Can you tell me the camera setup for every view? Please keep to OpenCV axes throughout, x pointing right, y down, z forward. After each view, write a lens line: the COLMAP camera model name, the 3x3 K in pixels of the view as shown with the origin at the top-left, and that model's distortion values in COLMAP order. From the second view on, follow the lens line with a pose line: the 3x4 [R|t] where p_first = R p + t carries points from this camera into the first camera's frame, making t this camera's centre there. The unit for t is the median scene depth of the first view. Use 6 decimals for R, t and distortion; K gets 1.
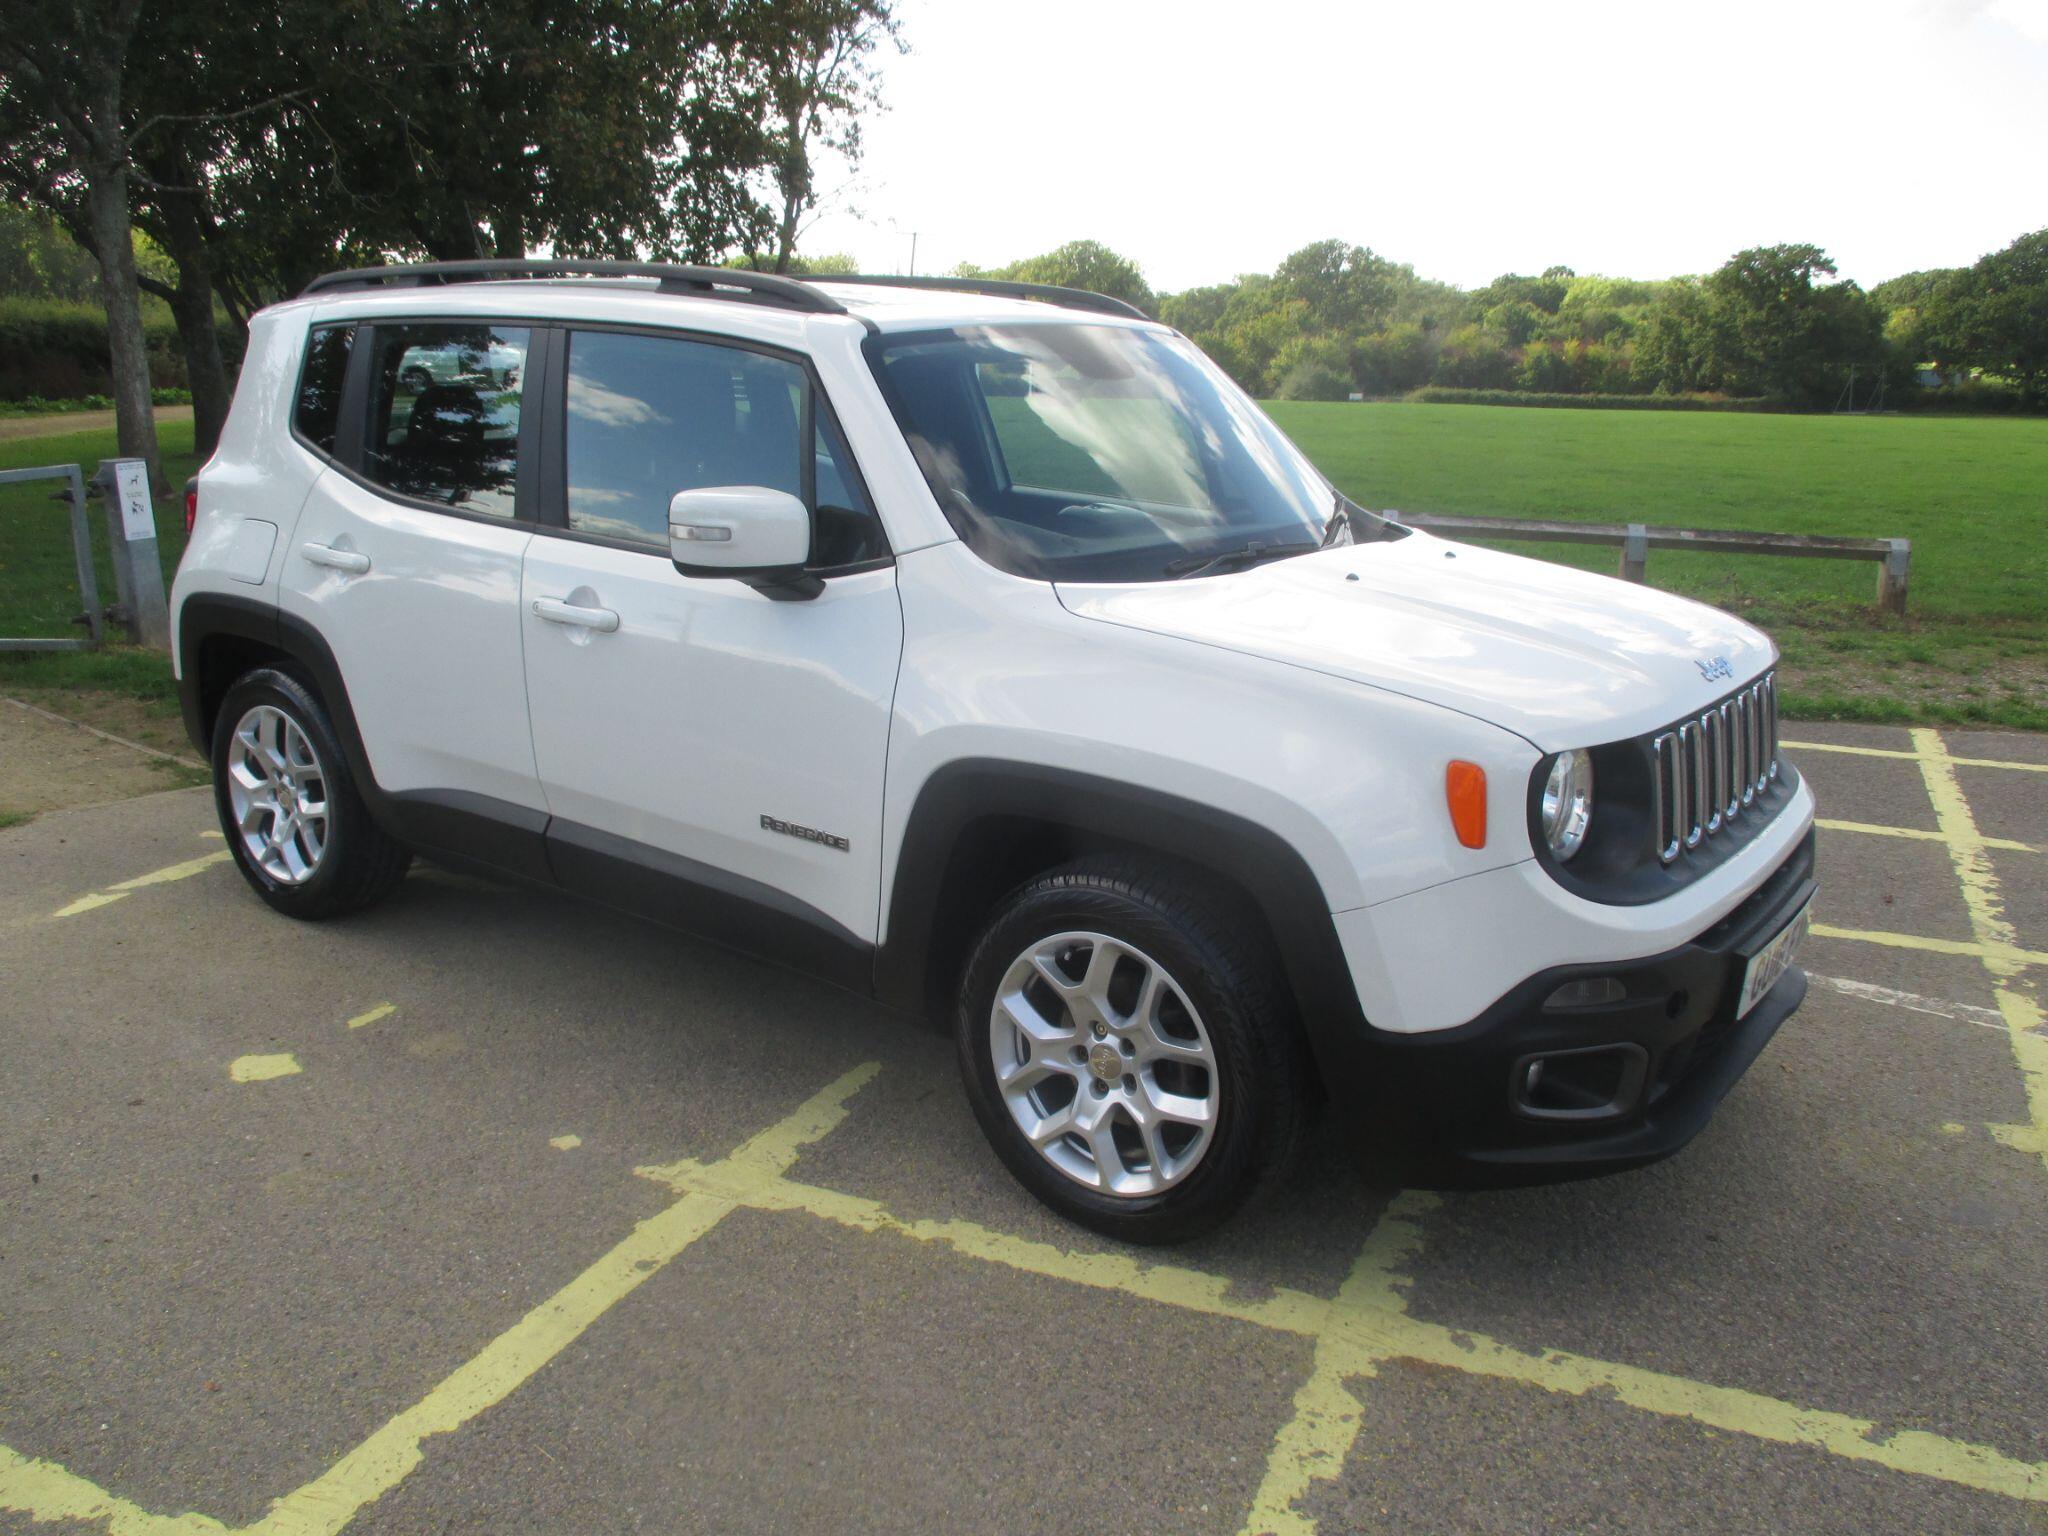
lens RADIAL K [[1698.6, 0, 1017.2], [0, 1698.6, 813.3], [0, 0, 1]] dist [-0.027613, -0.007489]
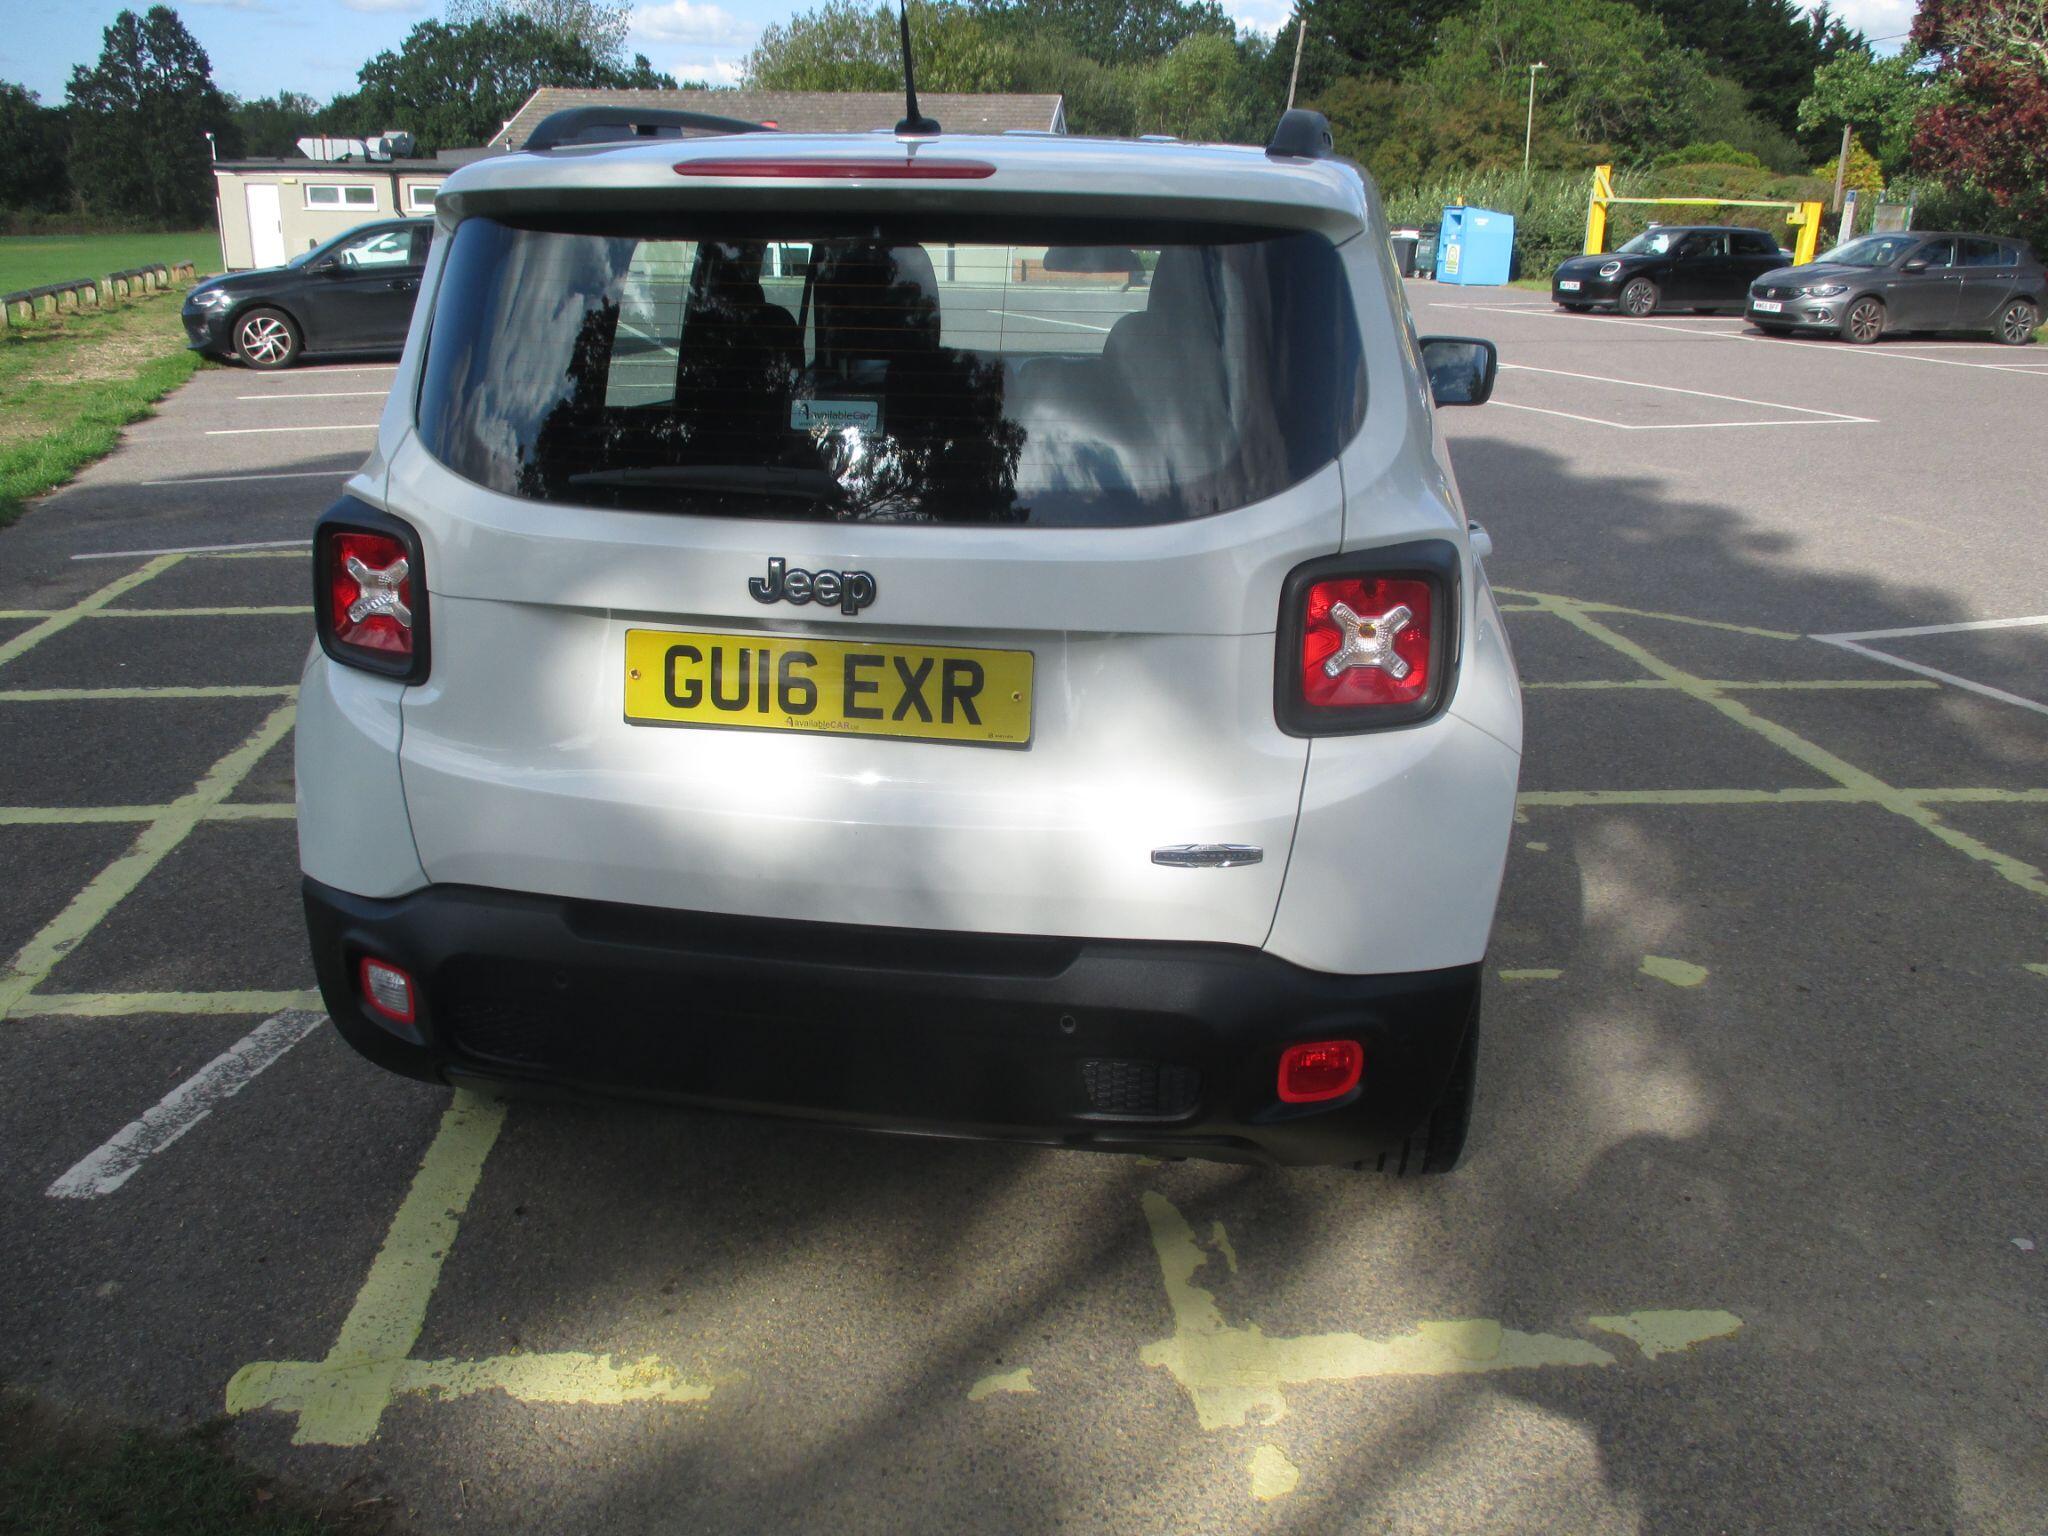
lens RADIAL K [[1698.6, 0, 1033.1], [0, 1698.6, 821.1], [0, 0, 1]] dist [-0.027613, -0.007489]
pose [[-0.462811, -0.321989, 0.825911, -1.220643], [0.223199, 0.859355, 0.460100, -0.539734], [-0.857897, 0.397282, -0.325851, 1.842229]]
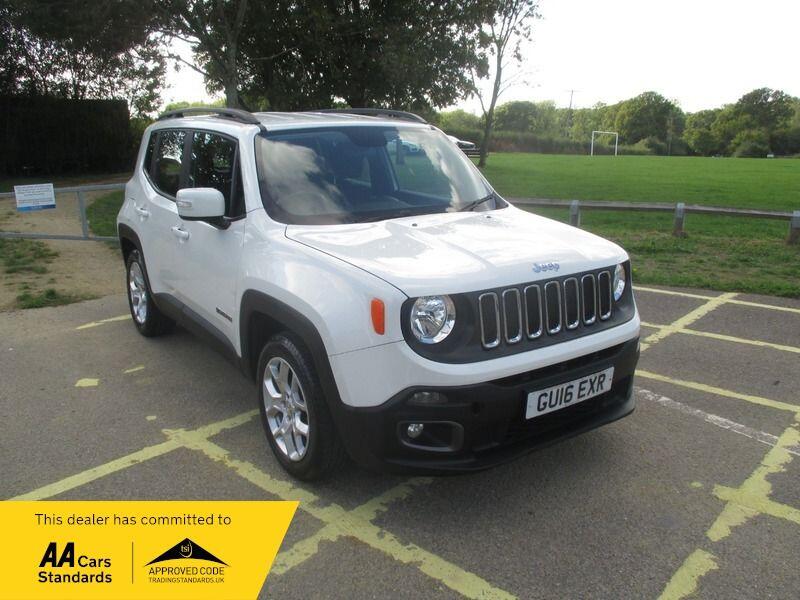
lens RADIAL K [[663.5, 0, 402.8], [0, 663.5, 320.2], [0, 0, 1]] dist [-0.027613, -0.007489]
pose [[0.949650, 0.067153, -0.306032, 0.485051], [-0.066868, 0.997696, 0.011426, -0.010522], [0.306094, 0.009613, 0.951953, 0.077300]]
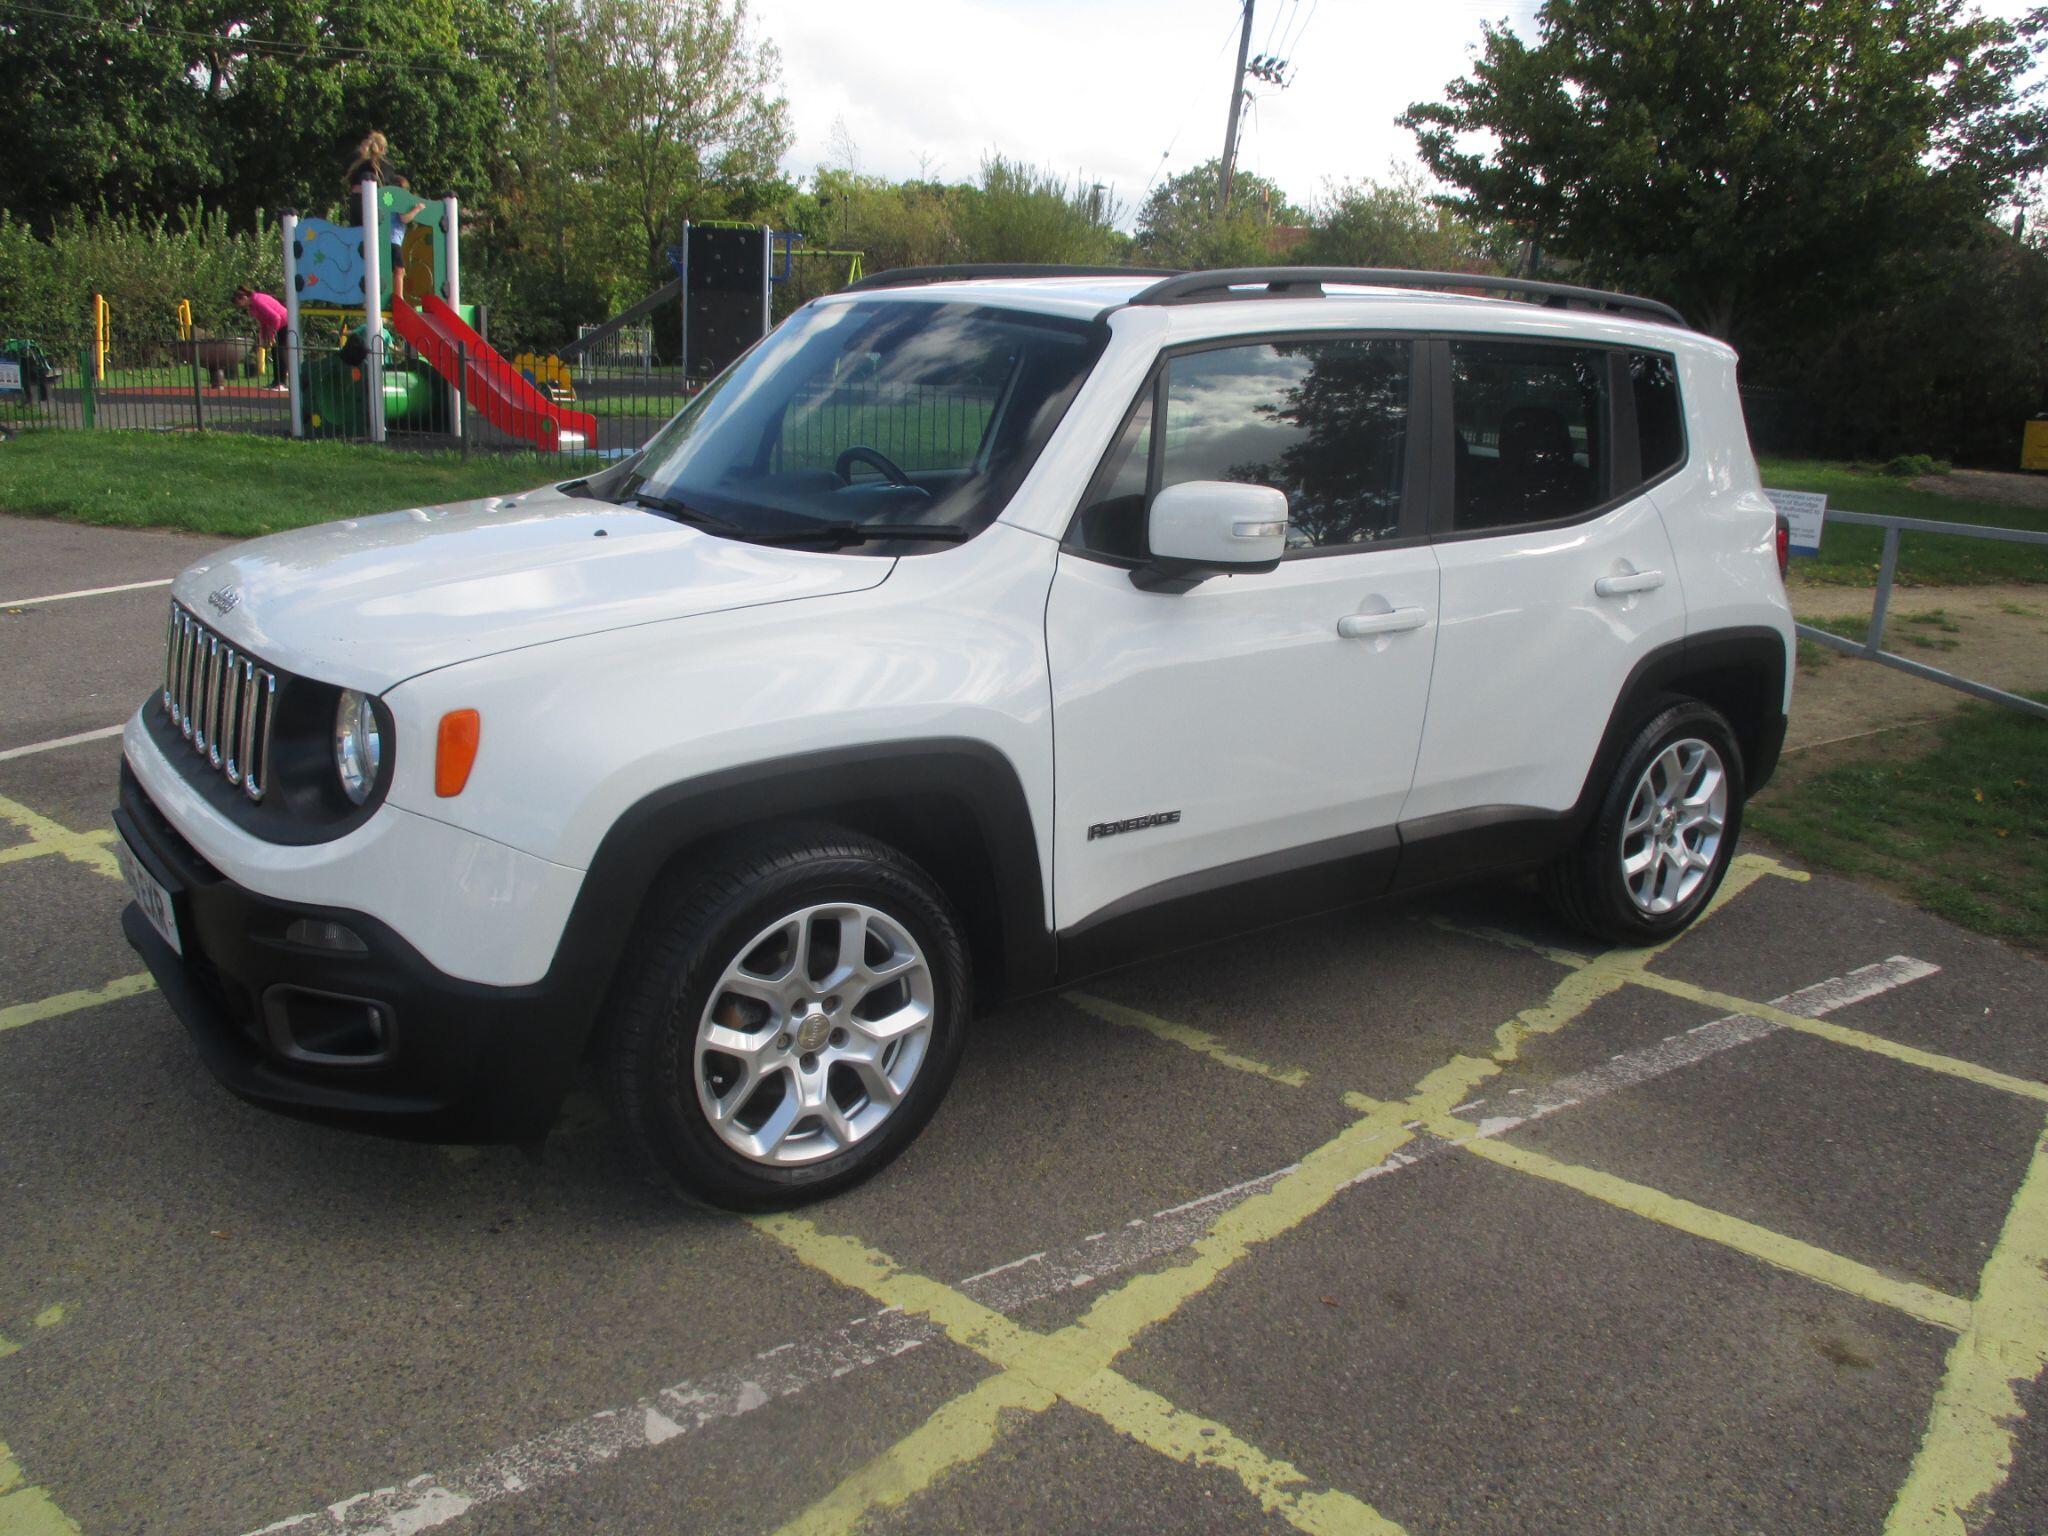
lens RADIAL K [[1698.6, 0, 1030.8], [0, 1698.6, 821.3], [0, 0, 1]] dist [-0.027613, -0.007489]
pose [[-0.278341, 0.244494, -0.928843, 1.171118], [-0.317279, 0.889368, 0.329180, -0.425082], [0.906565, 0.386326, -0.169975, 1.570645]]
